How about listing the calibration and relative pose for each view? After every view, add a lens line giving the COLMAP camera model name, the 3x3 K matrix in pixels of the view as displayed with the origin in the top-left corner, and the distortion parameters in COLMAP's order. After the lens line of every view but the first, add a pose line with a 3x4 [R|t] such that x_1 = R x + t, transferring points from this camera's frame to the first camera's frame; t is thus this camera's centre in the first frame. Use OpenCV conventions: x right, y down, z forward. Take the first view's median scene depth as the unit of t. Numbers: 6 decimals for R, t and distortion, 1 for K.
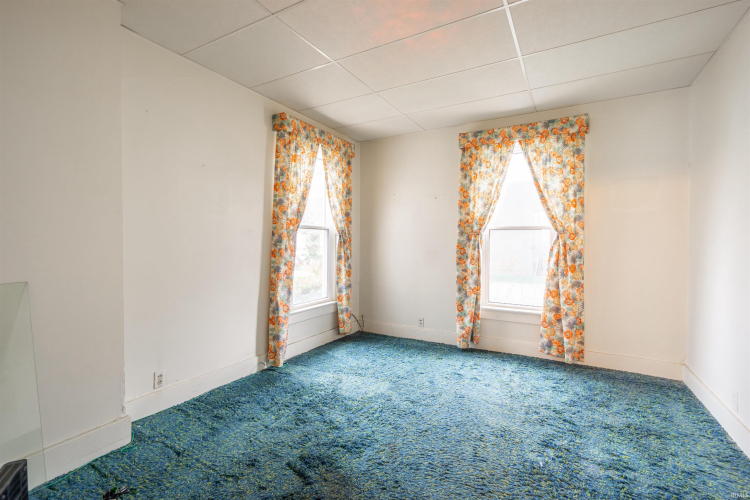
lens RADIAL K [[336.7, 0, 375.4], [0, 336.7, 247.7], [0, 0, 1]] dist [-0.012218, -0.000261]
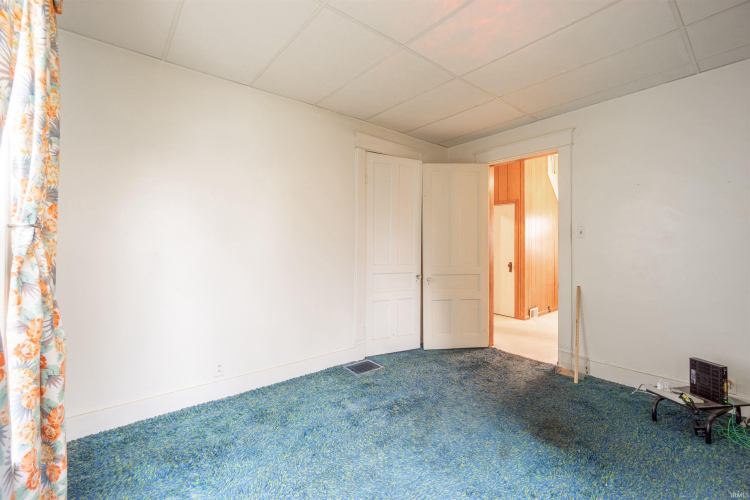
lens RADIAL K [[327.8, 0, 373.5], [0, 327.8, 248.1], [0, 0, 1]] dist [-0.003123, 0.002210]
pose [[-0.936736, 0.001066, 0.350034, 0.074040], [0.006492, 0.999876, 0.014328, -0.023760], [-0.349975, 0.015694, -0.936627, 1.946789]]
